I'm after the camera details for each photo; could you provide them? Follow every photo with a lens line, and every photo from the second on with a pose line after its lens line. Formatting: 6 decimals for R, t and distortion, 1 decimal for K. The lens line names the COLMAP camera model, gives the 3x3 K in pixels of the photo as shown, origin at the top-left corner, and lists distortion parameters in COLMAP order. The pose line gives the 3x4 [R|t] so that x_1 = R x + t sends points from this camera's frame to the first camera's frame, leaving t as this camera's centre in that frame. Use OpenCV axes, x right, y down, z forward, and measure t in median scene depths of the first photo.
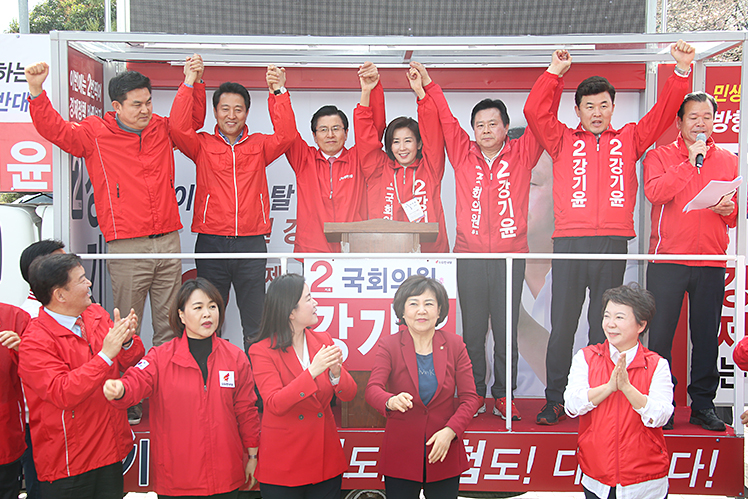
lens RADIAL K [[1237.1, 0, 374.0], [0, 1237.1, 249.5], [0, 0, 1]] dist [0.172420, 0.193280]
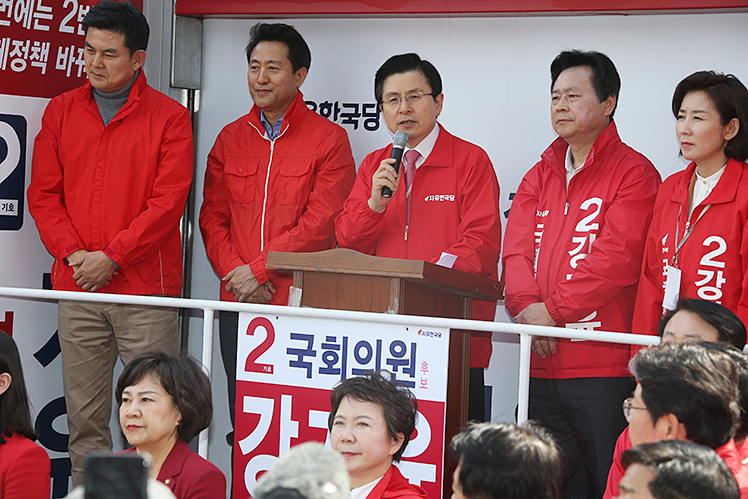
lens RADIAL K [[2790.1, 0, 374.0], [0, 2790.1, 249.5], [0, 0, 1]] dist [0.847071, 3.457620]
pose [[0.763177, 0.044406, -0.644661, 0.834322], [-0.062339, 0.998042, -0.005051, -0.019219], [0.643175, 0.044042, 0.764451, 0.037367]]
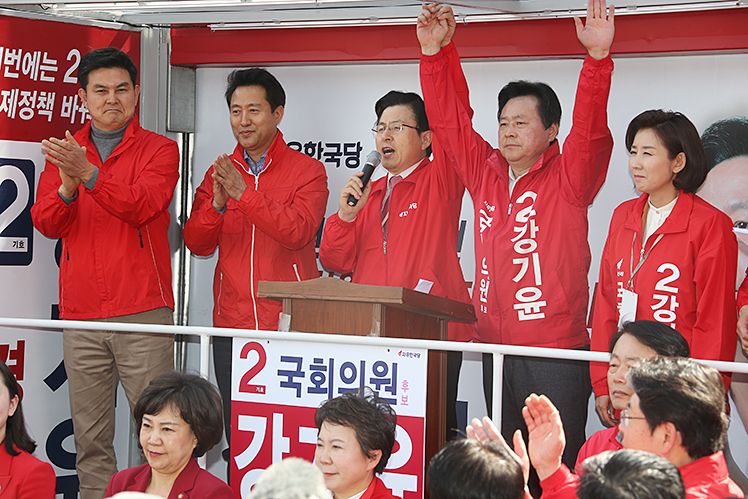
lens RADIAL K [[2566.0, 0, 374.0], [0, 2566.0, 249.5], [0, 0, 1]] dist [0.737203, 0.961537]
pose [[0.767860, 0.024687, -0.640142, 0.832032], [-0.045470, 0.998837, -0.016023, -0.019515], [0.639002, 0.041411, 0.768090, 0.041010]]
